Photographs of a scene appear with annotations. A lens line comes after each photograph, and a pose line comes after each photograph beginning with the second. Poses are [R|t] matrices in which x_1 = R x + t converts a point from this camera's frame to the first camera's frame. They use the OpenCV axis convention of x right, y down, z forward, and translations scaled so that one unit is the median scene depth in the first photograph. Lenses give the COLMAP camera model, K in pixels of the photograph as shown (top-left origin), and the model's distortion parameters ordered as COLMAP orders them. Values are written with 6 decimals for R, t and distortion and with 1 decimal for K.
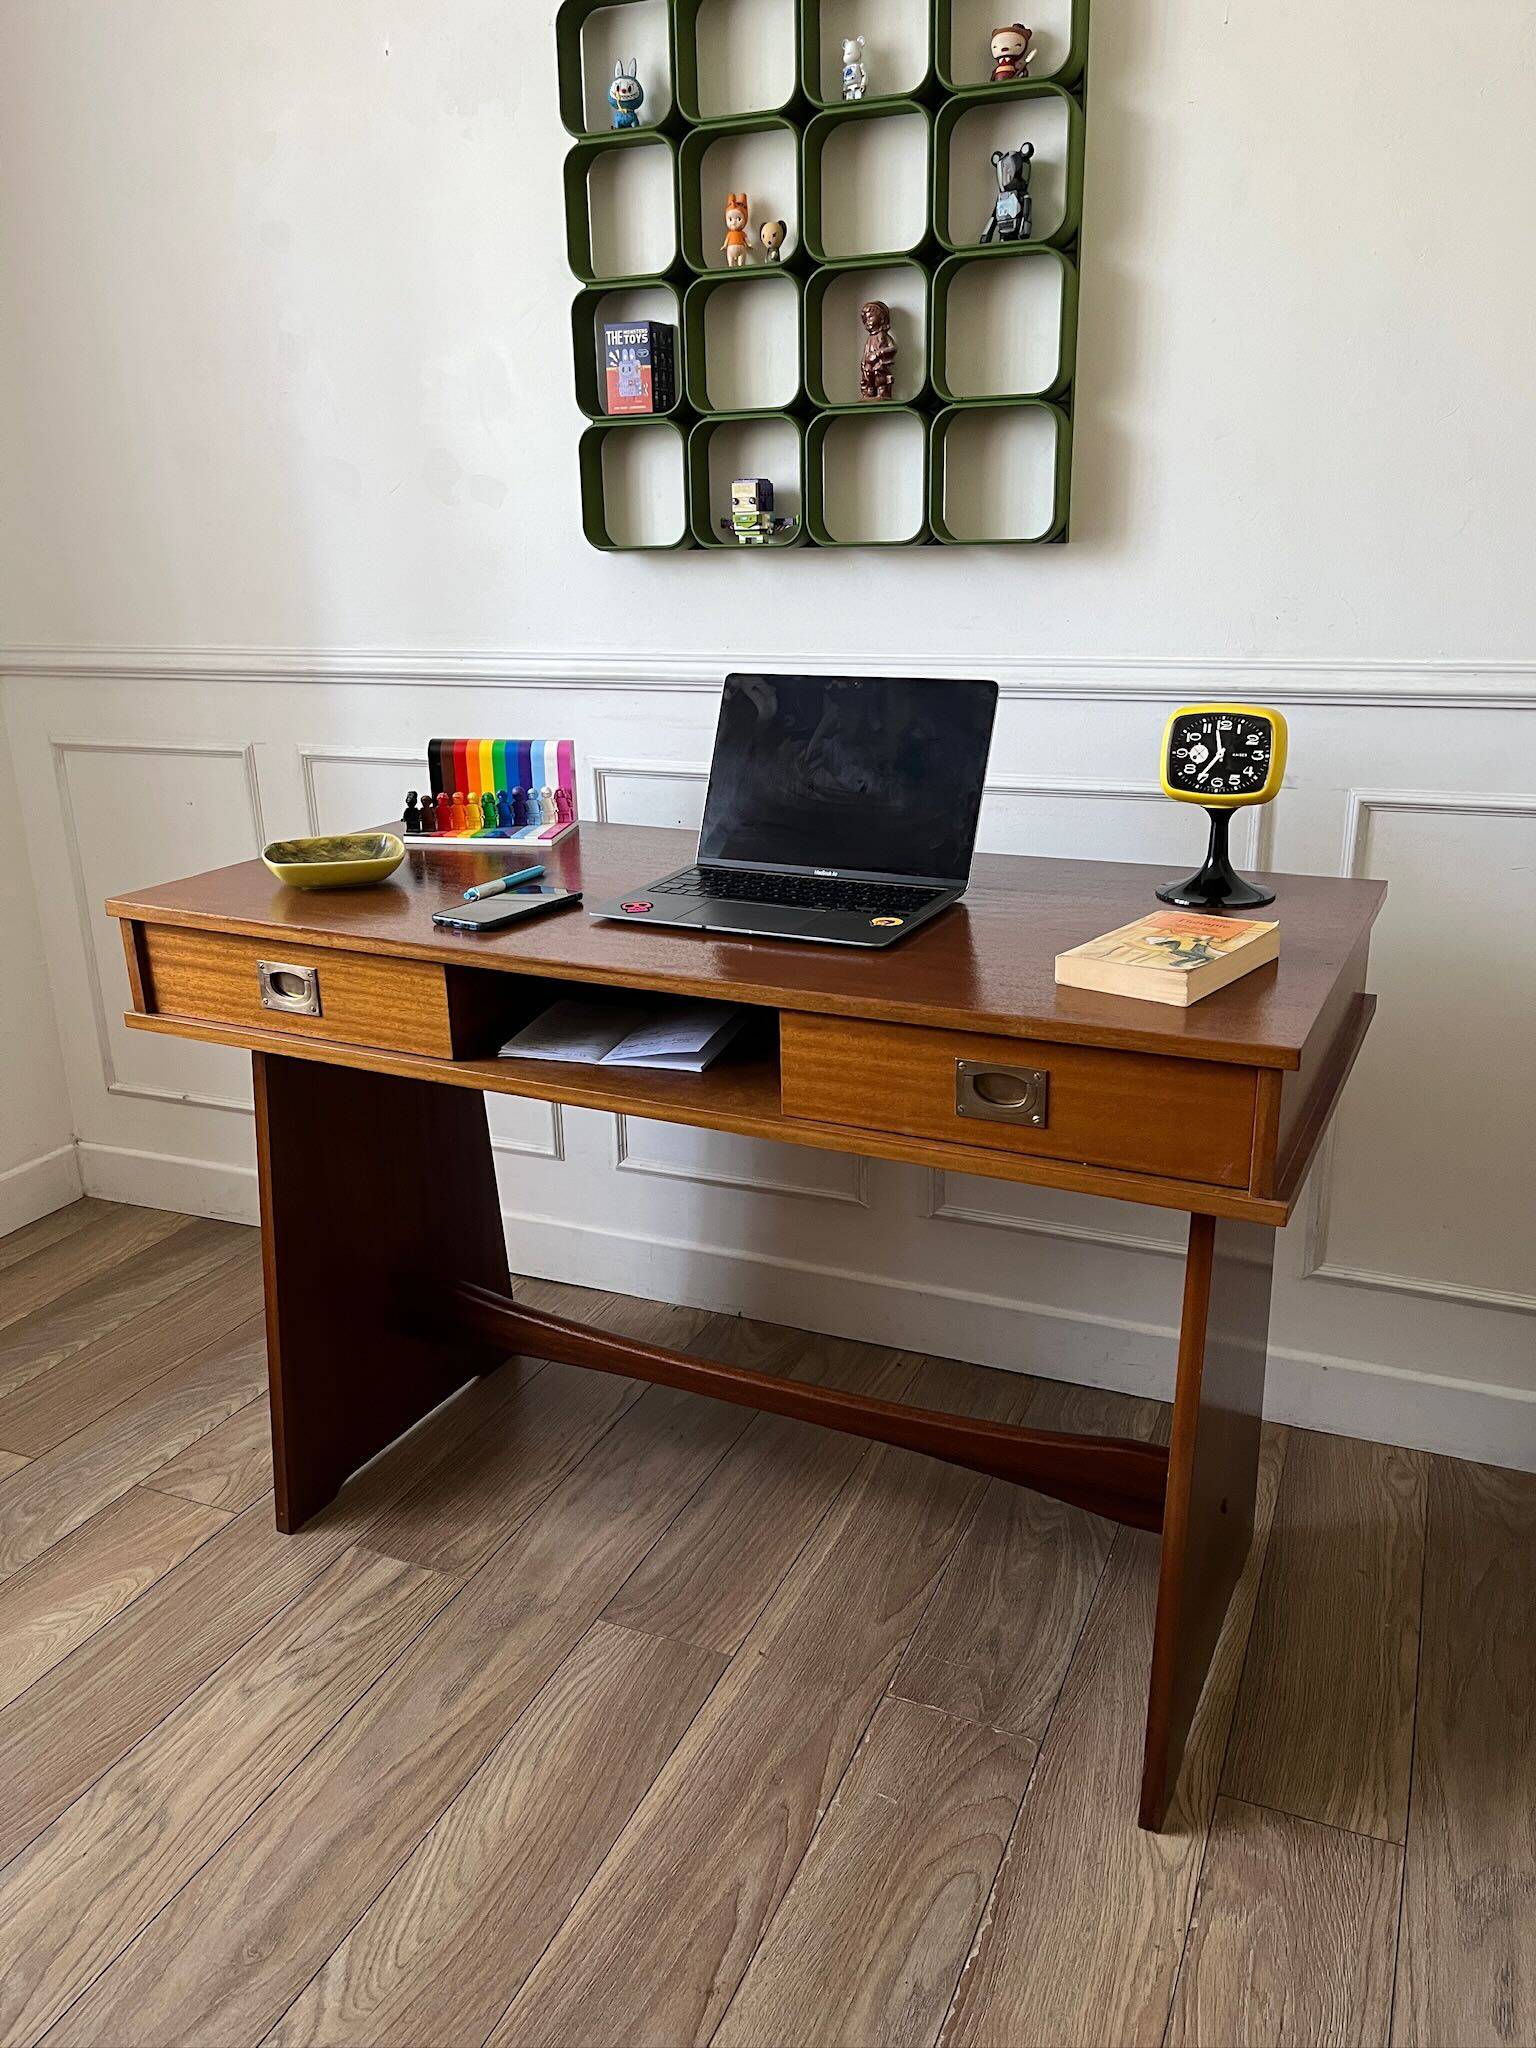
lens RADIAL K [[1566.4, 0, 768.2], [0, 1566.4, 1033.6], [0, 0, 1]] dist [0.056537, -0.078405]
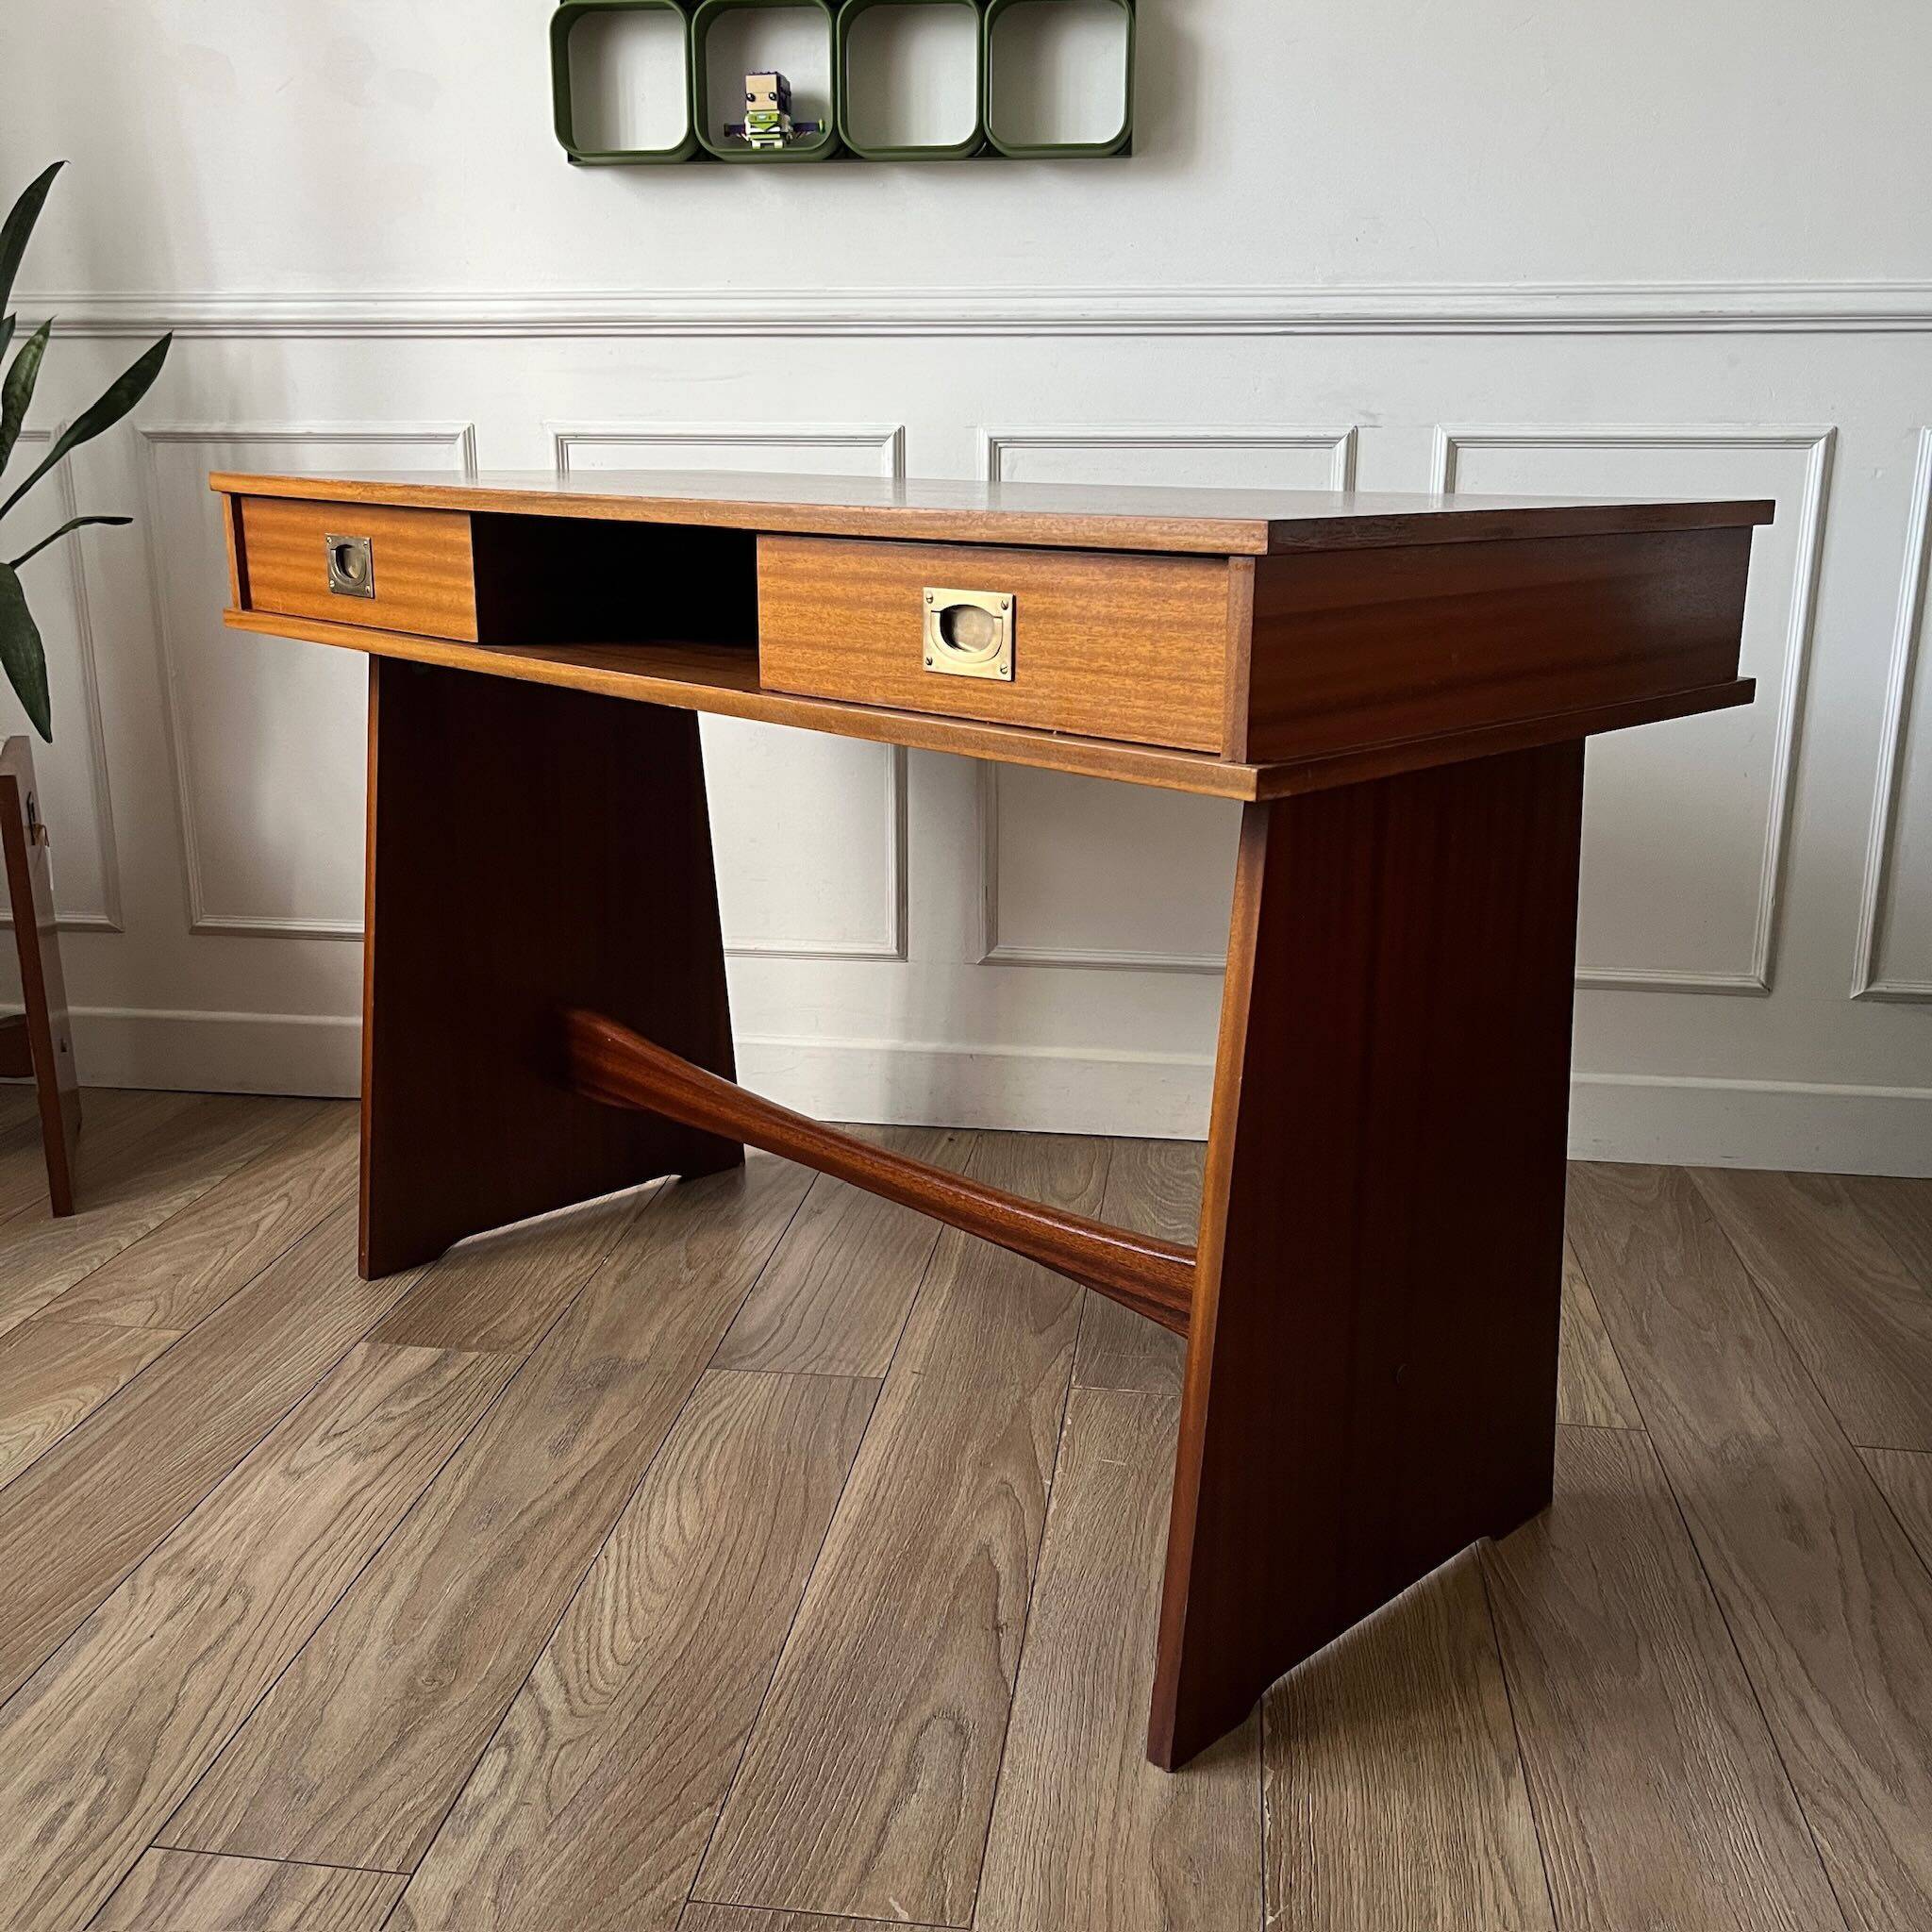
lens RADIAL K [[1981.6, 0, 963.8], [0, 1981.6, 980.9], [0, 0, 1]] dist [0.023236, 0.000000]
pose [[0.962269, -0.045915, 0.268199, -0.265498], [0.061429, 0.996871, -0.049741, 0.243842], [-0.265076, 0.064340, 0.962078, -0.055102]]
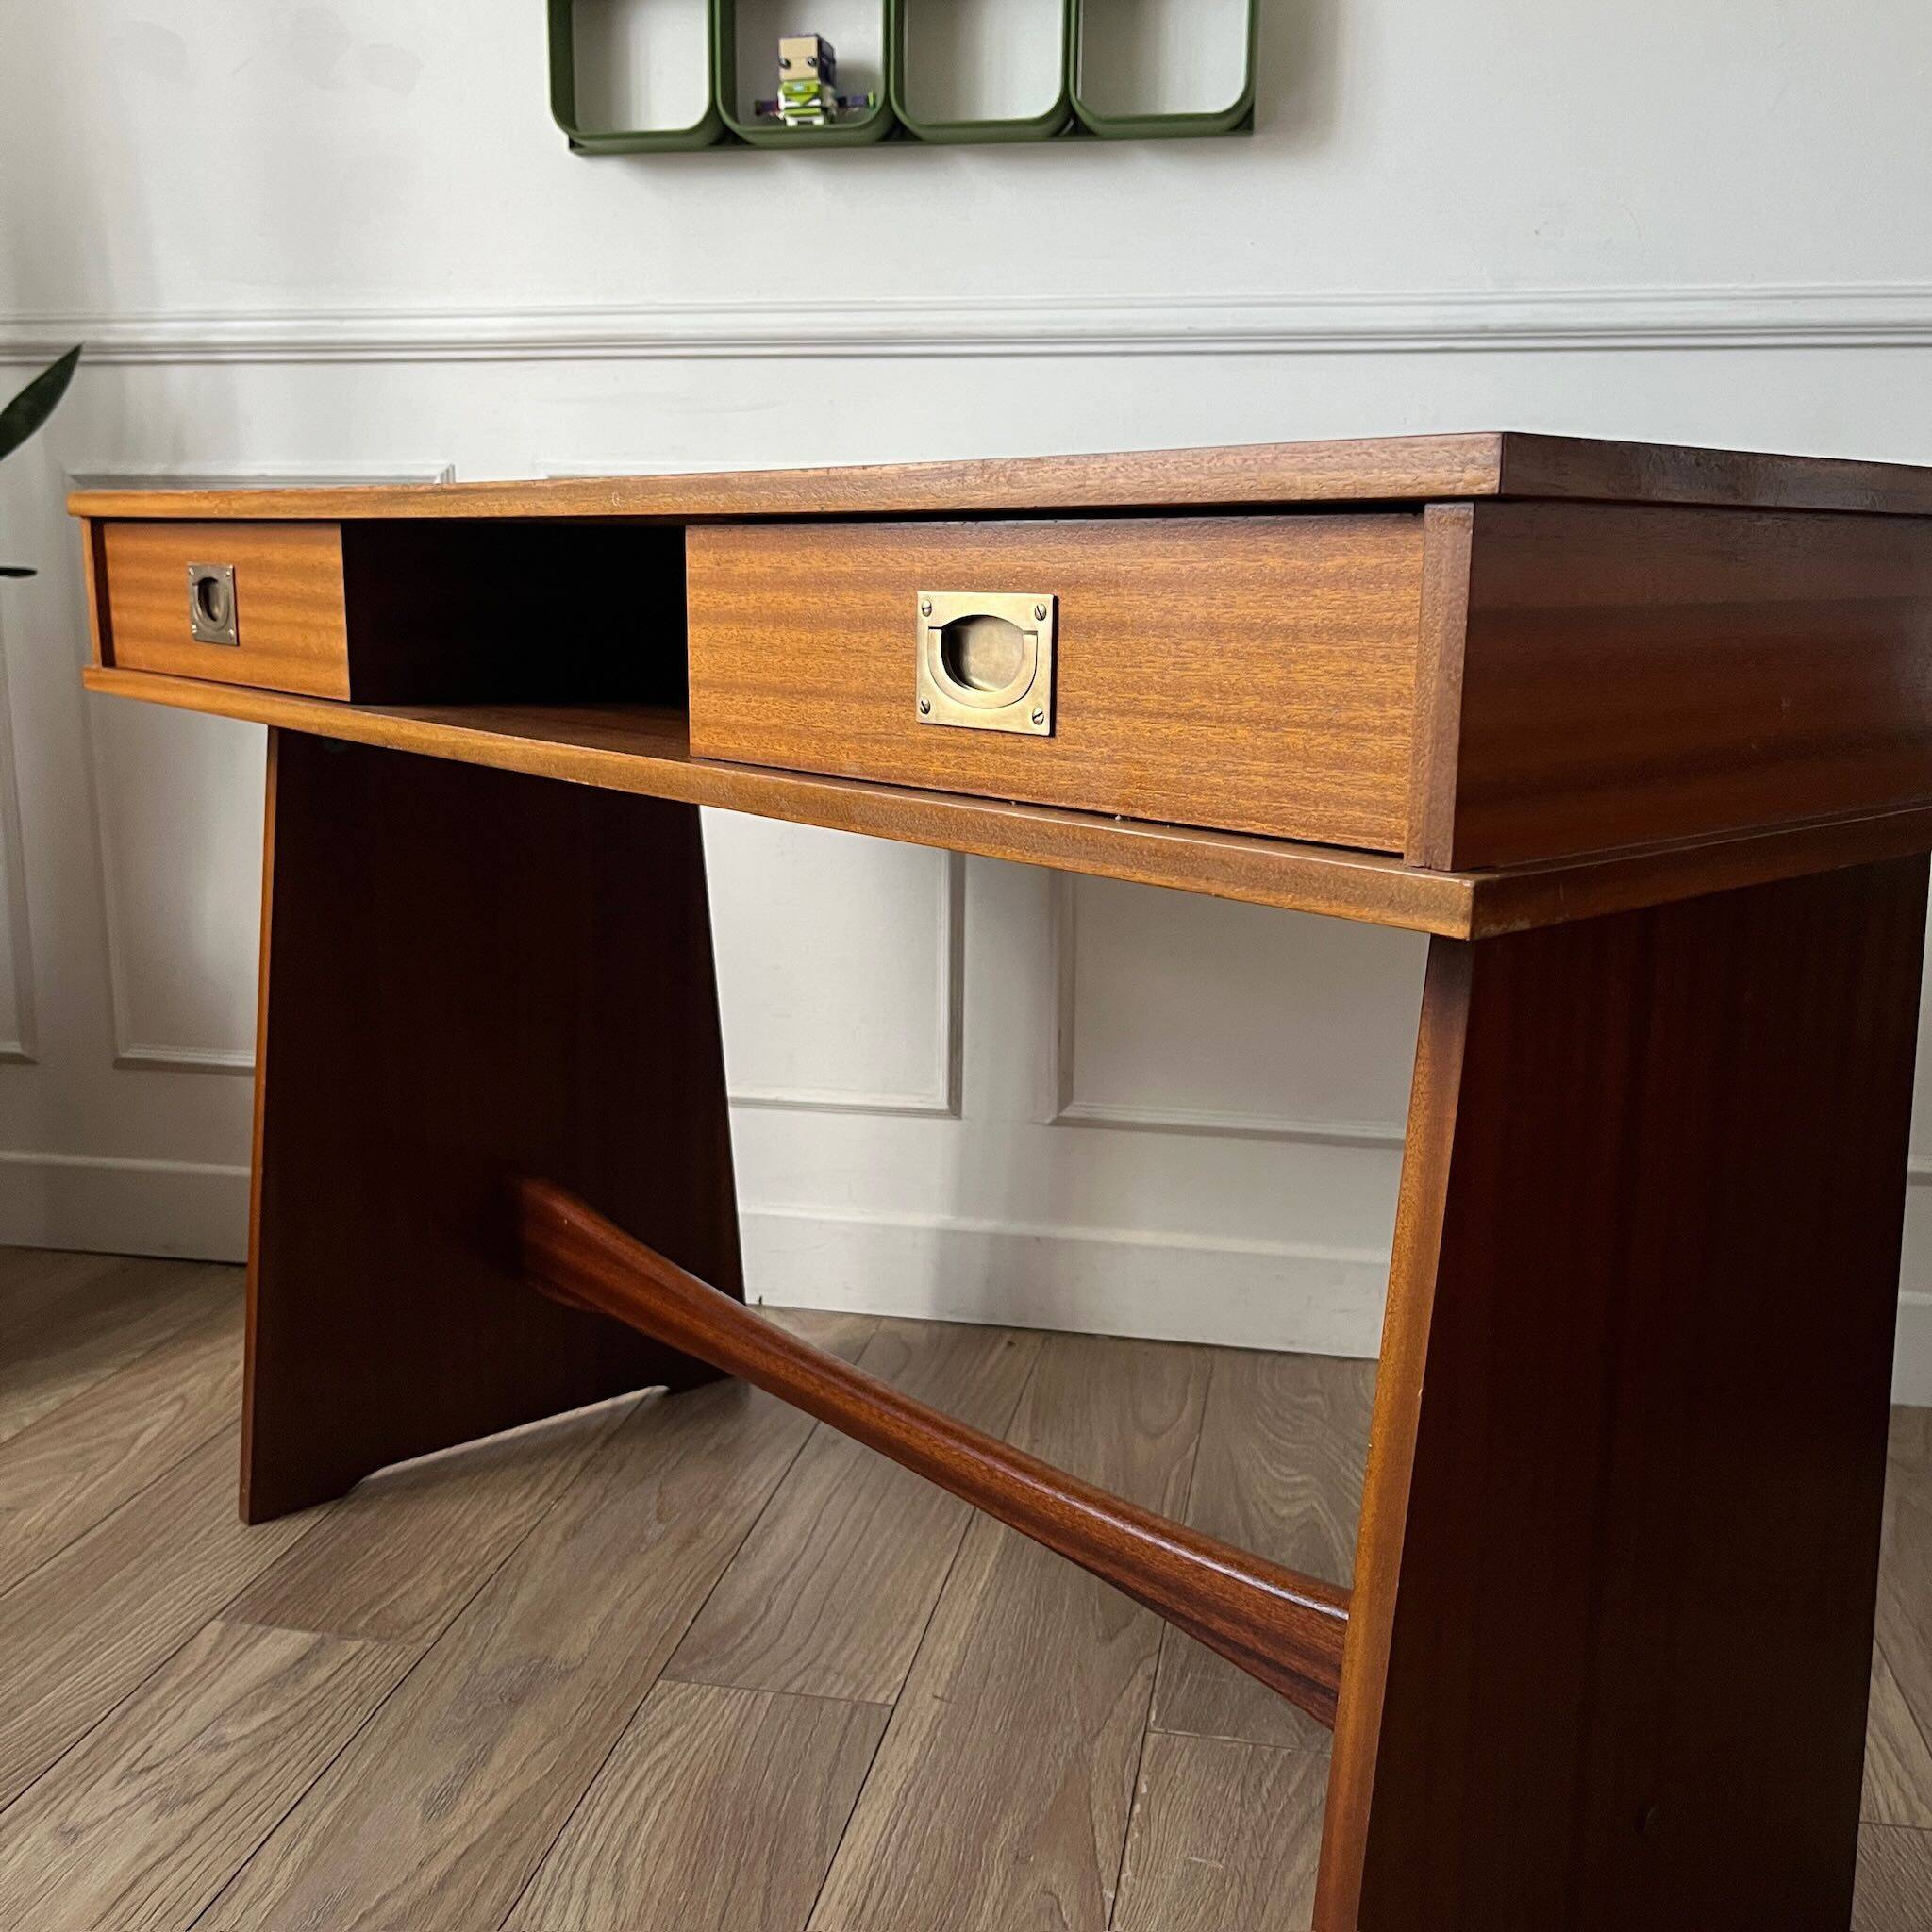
lens RADIAL K [[1981.6, 0, 957.1], [0, 1981.6, 985.1], [0, 0, 1]] dist [0.023236, 0.000000]
pose [[0.976568, -0.011826, 0.214886, -0.169221], [0.036471, 0.993141, -0.111087, 0.205418], [-0.212098, 0.116321, 0.970301, 0.200911]]
